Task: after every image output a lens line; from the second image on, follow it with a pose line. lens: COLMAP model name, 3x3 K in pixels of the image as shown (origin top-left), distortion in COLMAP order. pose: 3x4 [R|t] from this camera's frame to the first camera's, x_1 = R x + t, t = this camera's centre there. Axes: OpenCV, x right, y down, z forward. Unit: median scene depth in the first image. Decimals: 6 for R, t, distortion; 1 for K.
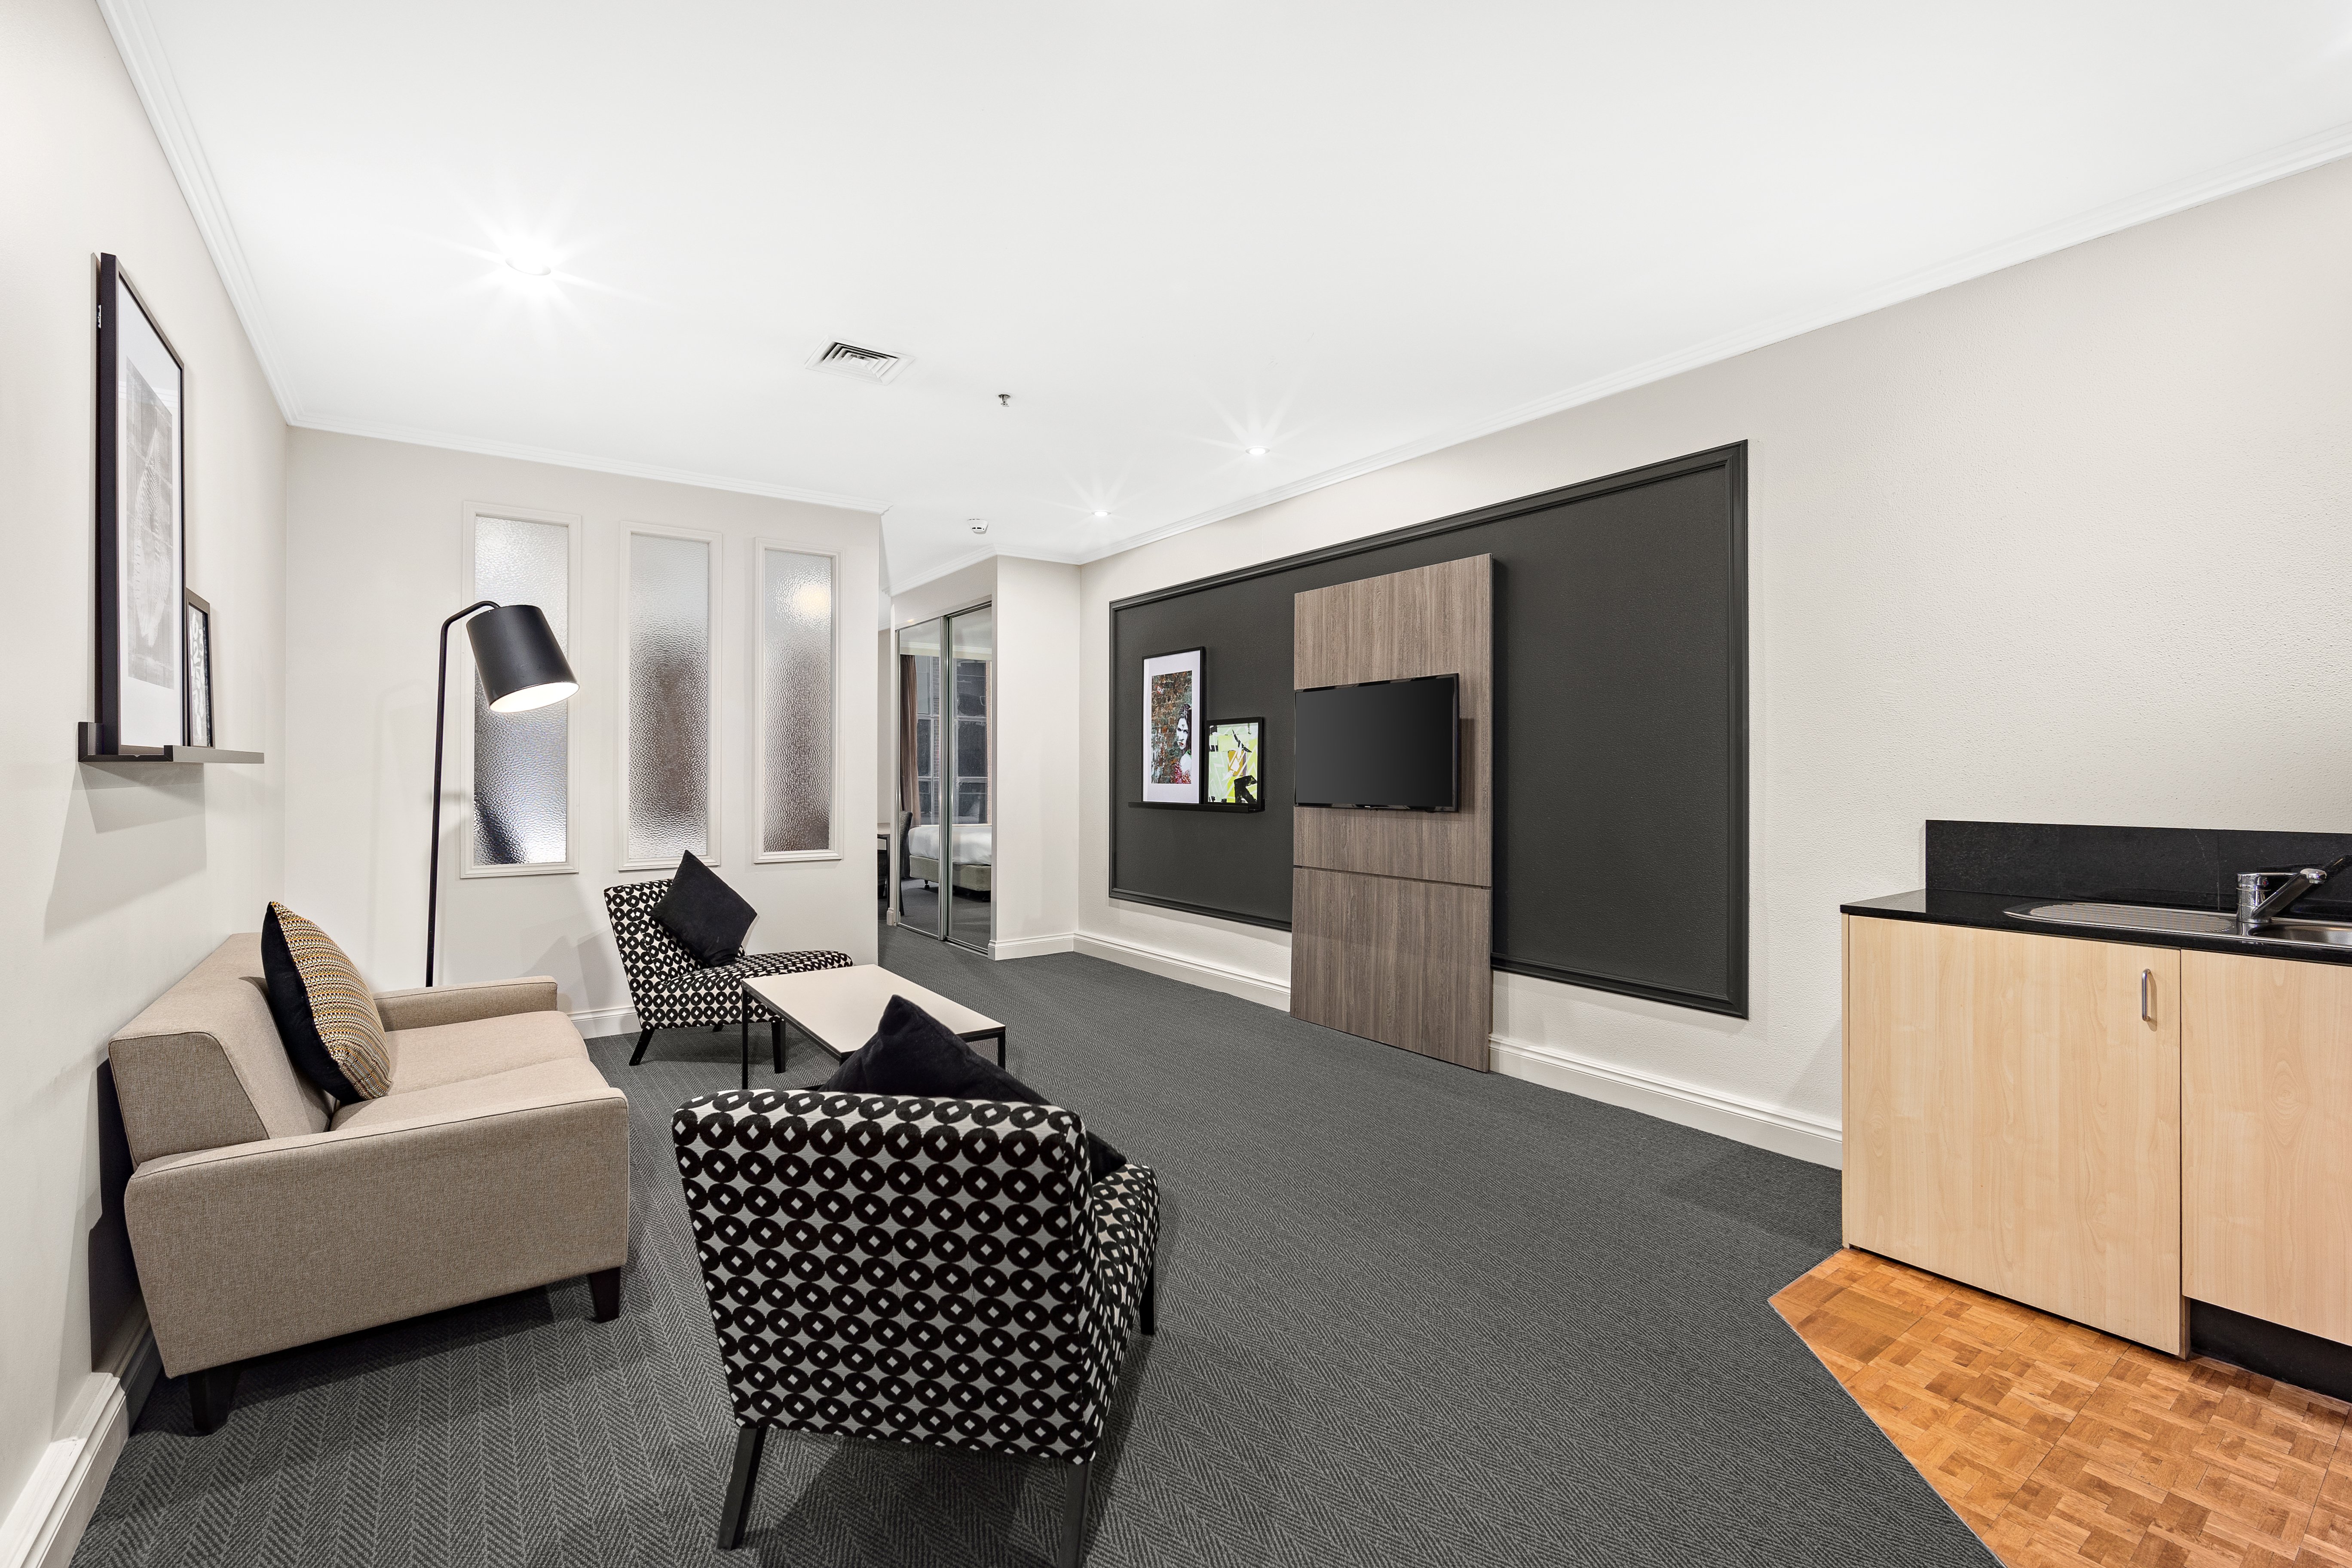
lens RADIAL K [[1036.8, 0, 1184.5], [0, 1036.8, 774.5], [0, 0, 1]] dist [0.001475, -0.000029]
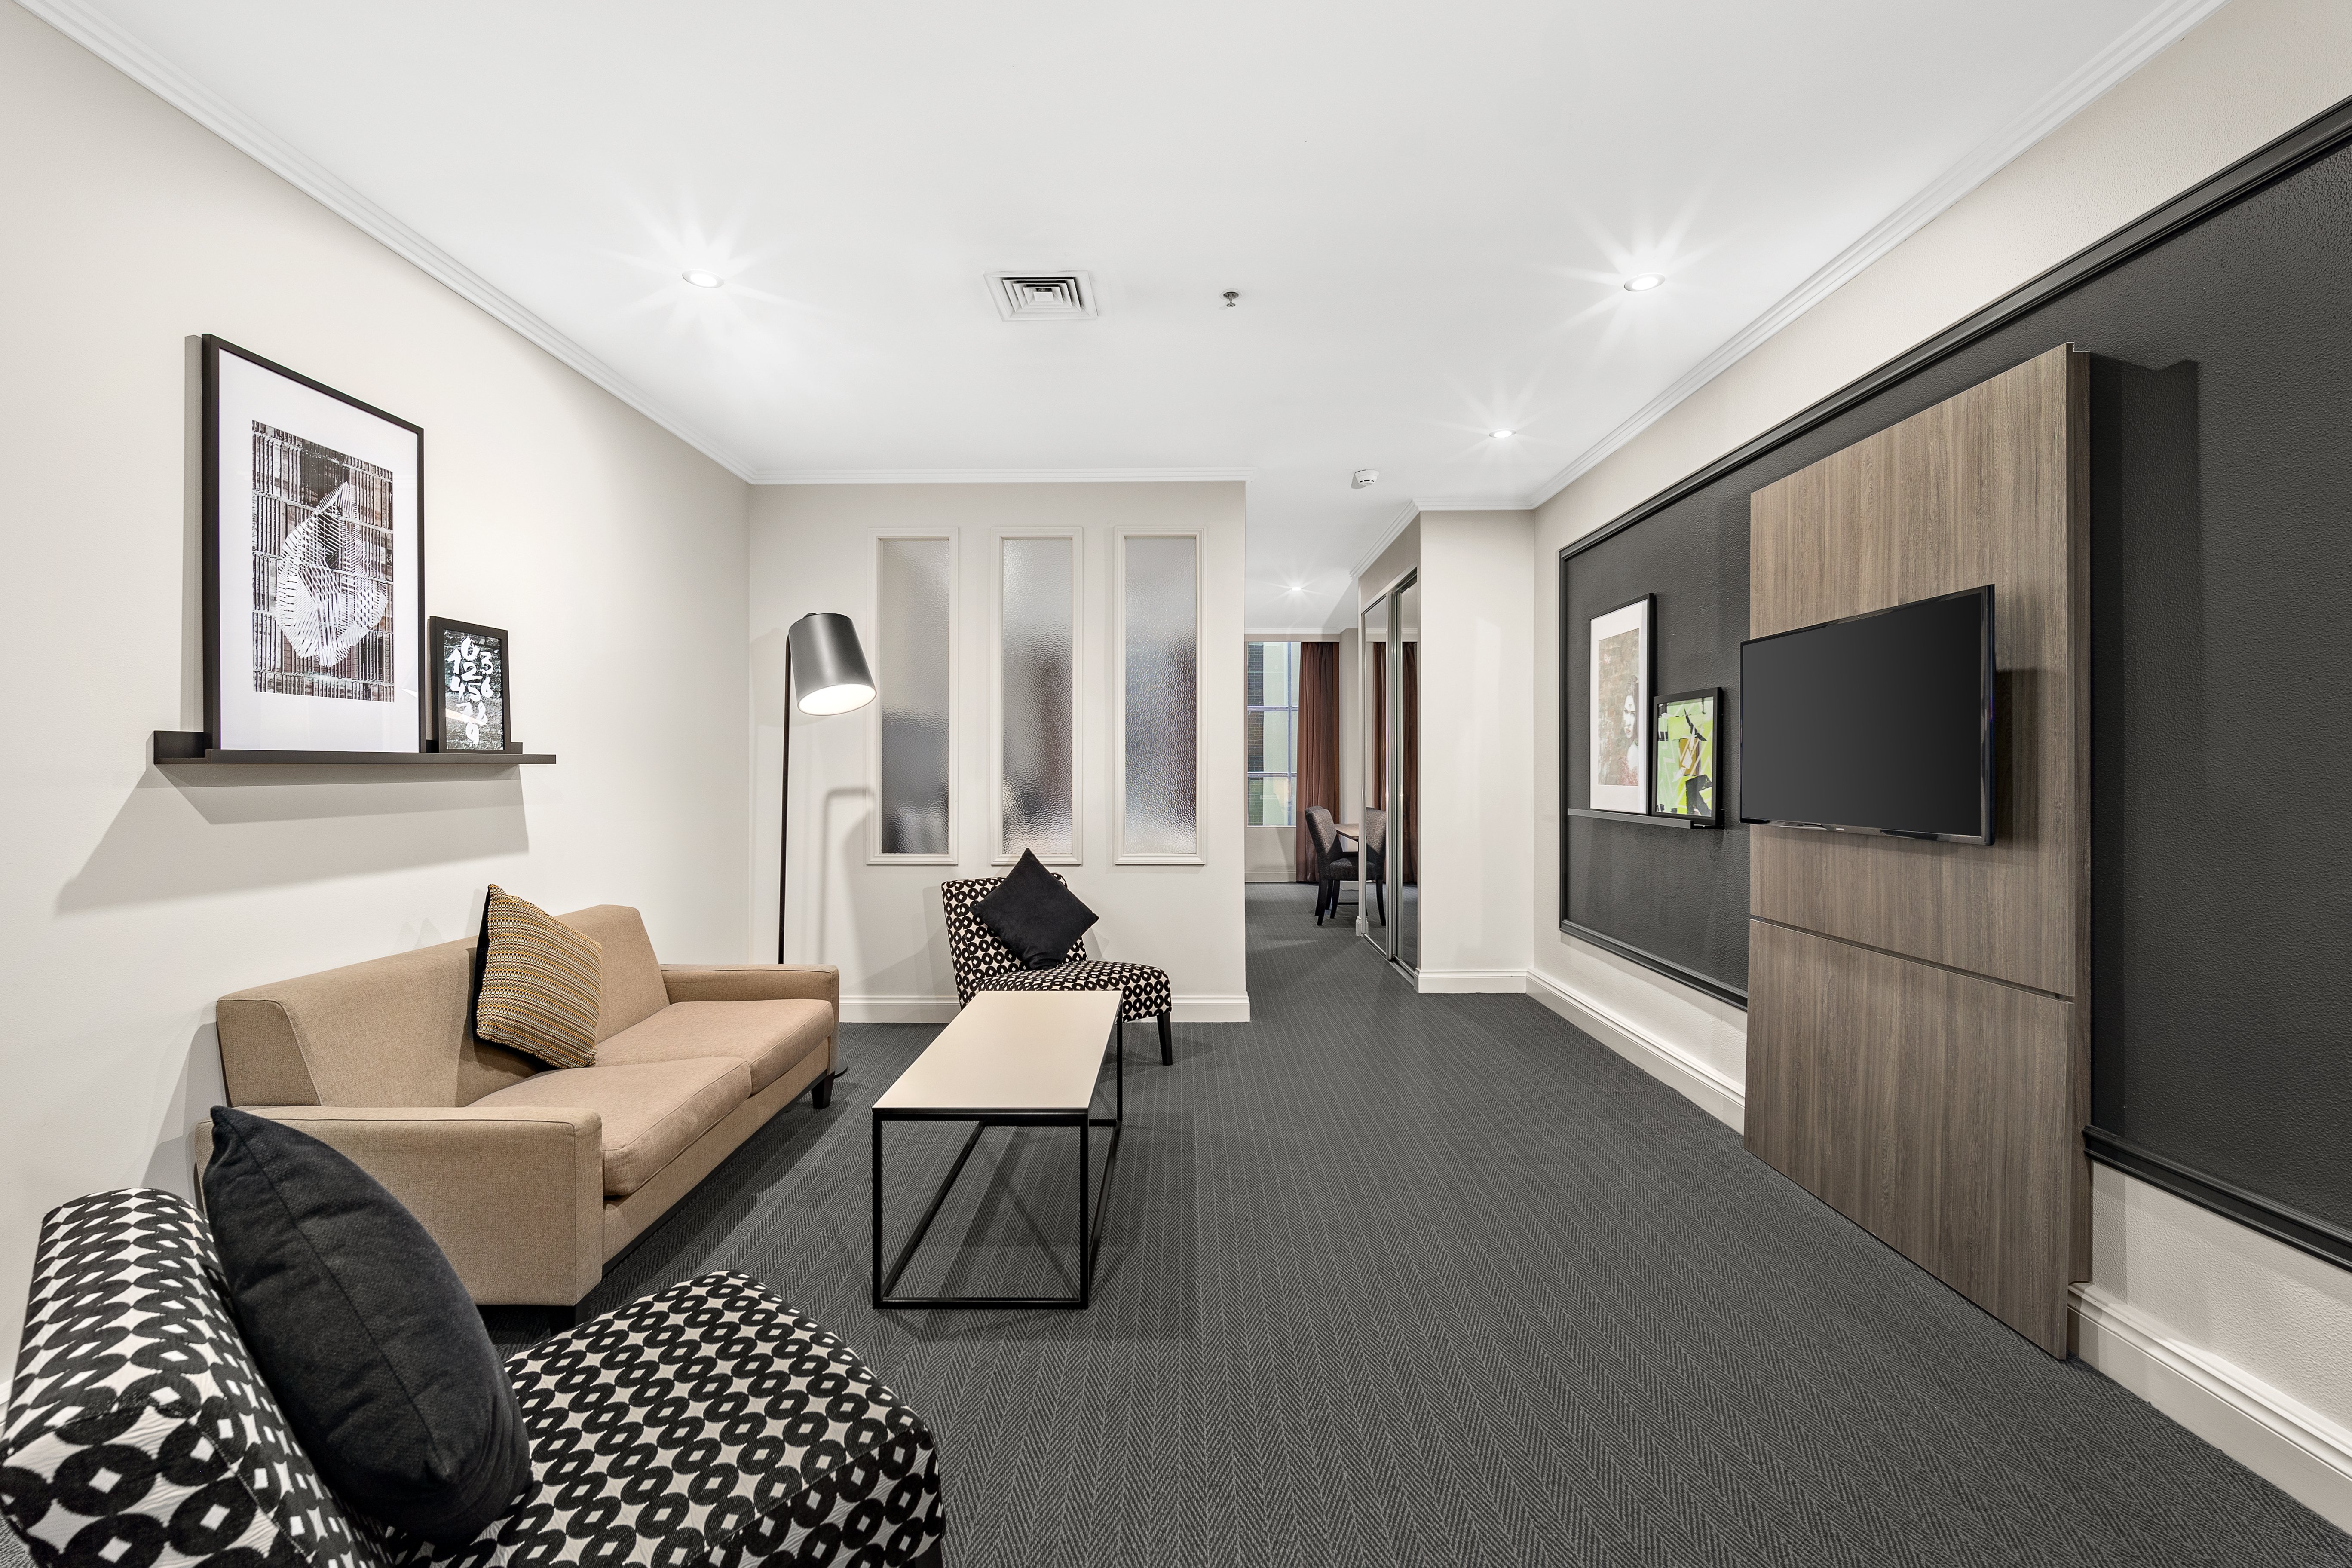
lens RADIAL K [[1027.8, 0, 1164.0], [0, 1027.8, 767.4], [0, 0, 1]] dist [0.002638, 0.000074]
pose [[0.798340, -0.000452, -0.602207, 0.224237], [-0.000741, 0.999998, -0.001733, -0.003003], [0.602207, 0.001830, 0.798338, 0.301542]]
